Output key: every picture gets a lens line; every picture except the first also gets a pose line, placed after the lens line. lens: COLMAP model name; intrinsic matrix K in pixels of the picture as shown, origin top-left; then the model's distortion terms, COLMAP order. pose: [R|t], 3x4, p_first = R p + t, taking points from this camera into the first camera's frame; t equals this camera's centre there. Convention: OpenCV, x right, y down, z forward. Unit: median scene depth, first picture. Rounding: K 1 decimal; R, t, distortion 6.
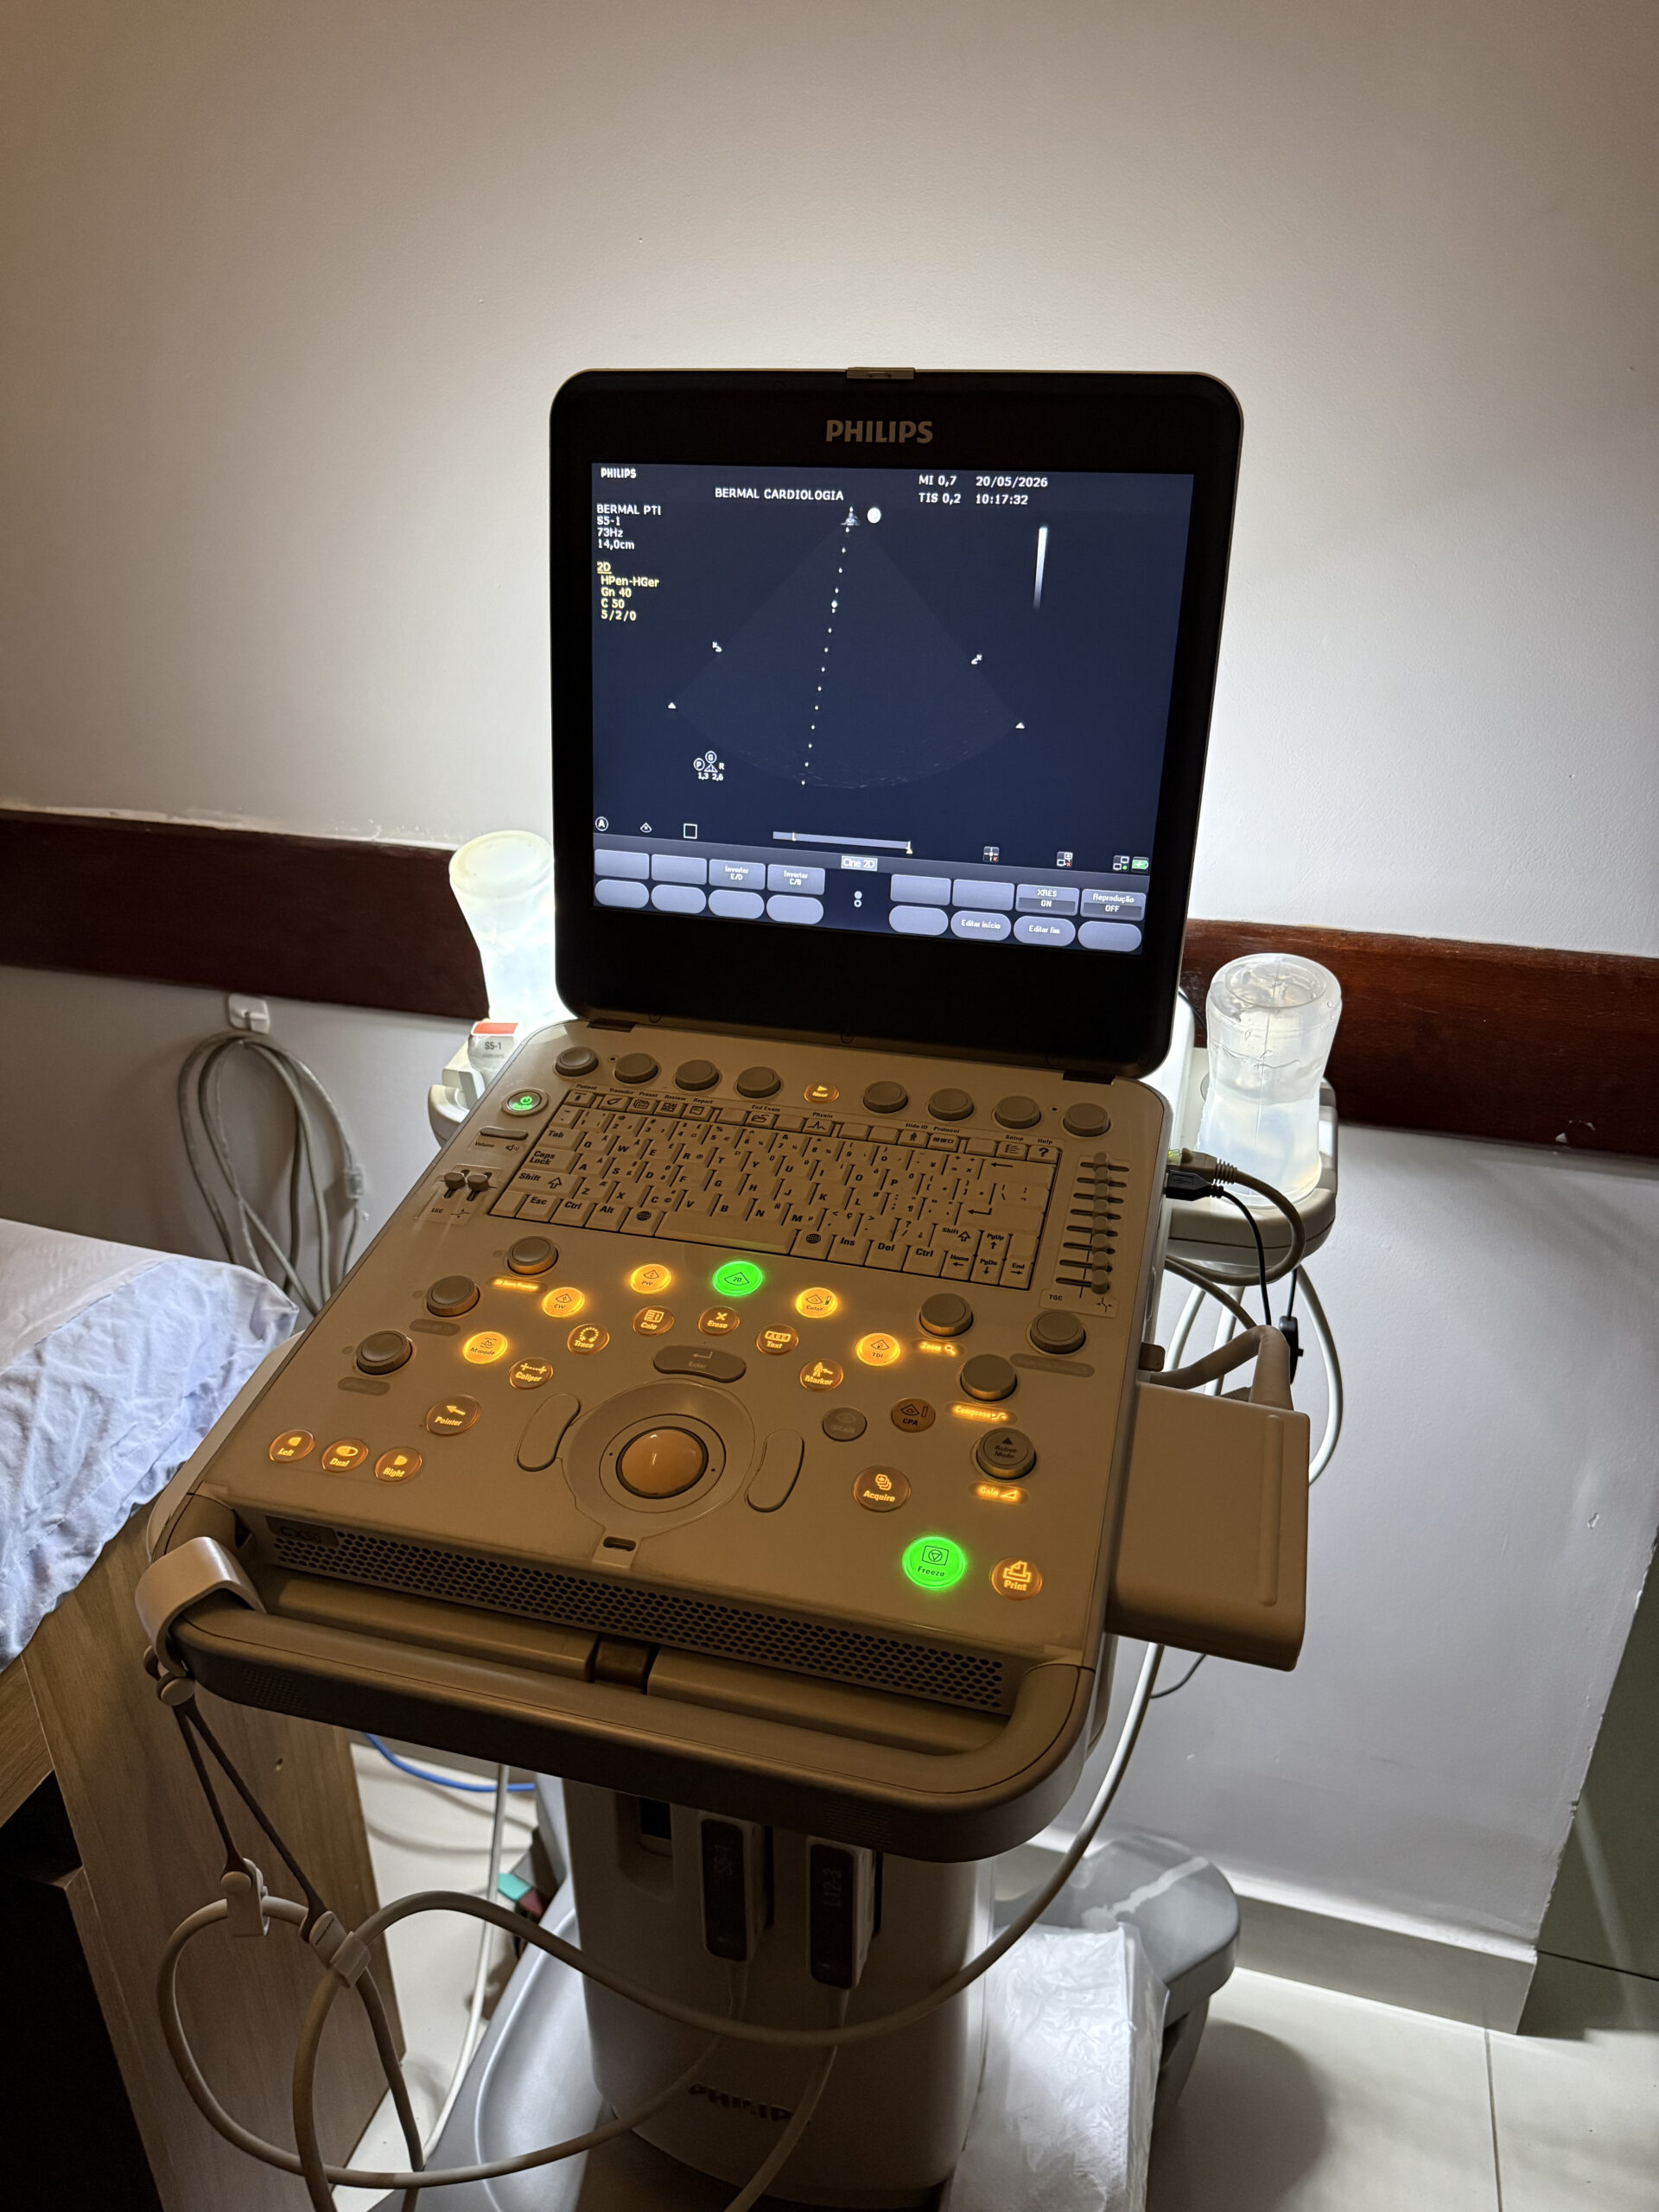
lens RADIAL K [[1542.8, 0, 827.1], [0, 1542.8, 1115.7], [0, 0, 1]] dist [0.045411, -0.002034]
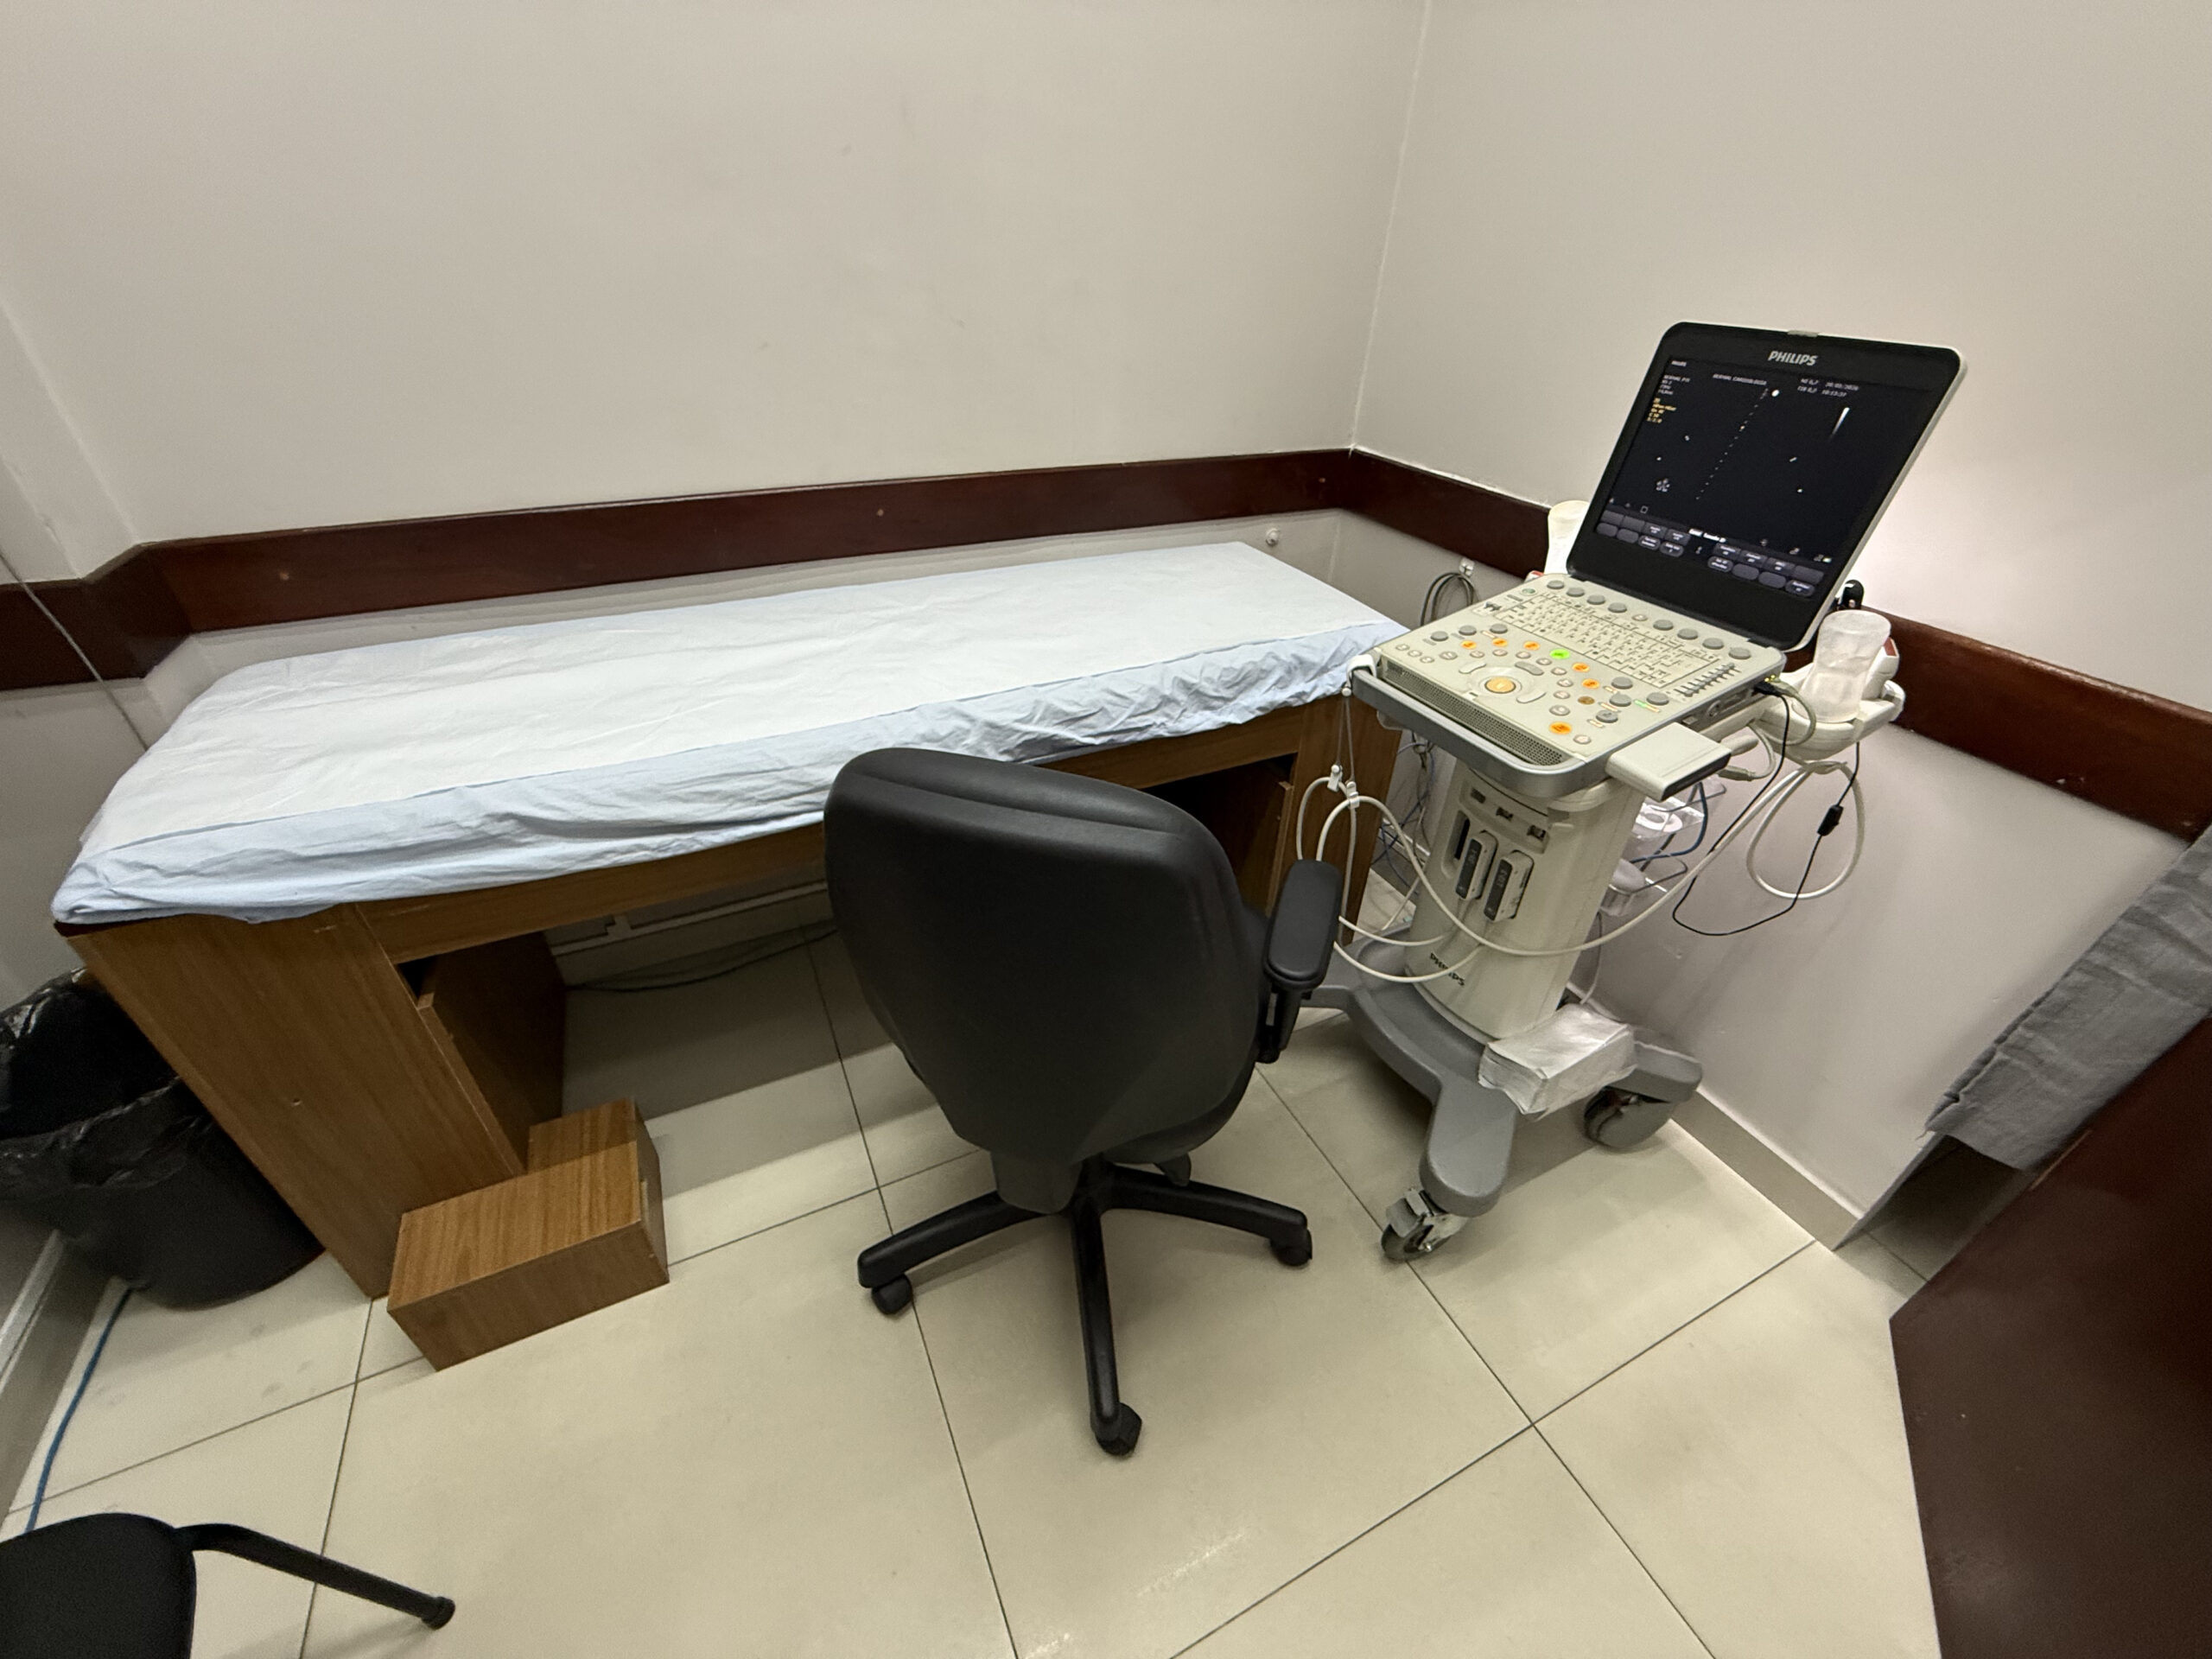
lens RADIAL K [[879.5, 0, 1096.1], [0, 879.5, 821.9], [0, 0, 1]] dist [-0.003583, -0.000358]
pose [[0.661100, 0.430920, -0.614211, 0.439796], [-0.346483, 0.901446, 0.259507, 0.224945], [0.665505, 0.041253, 0.745252, -0.682709]]
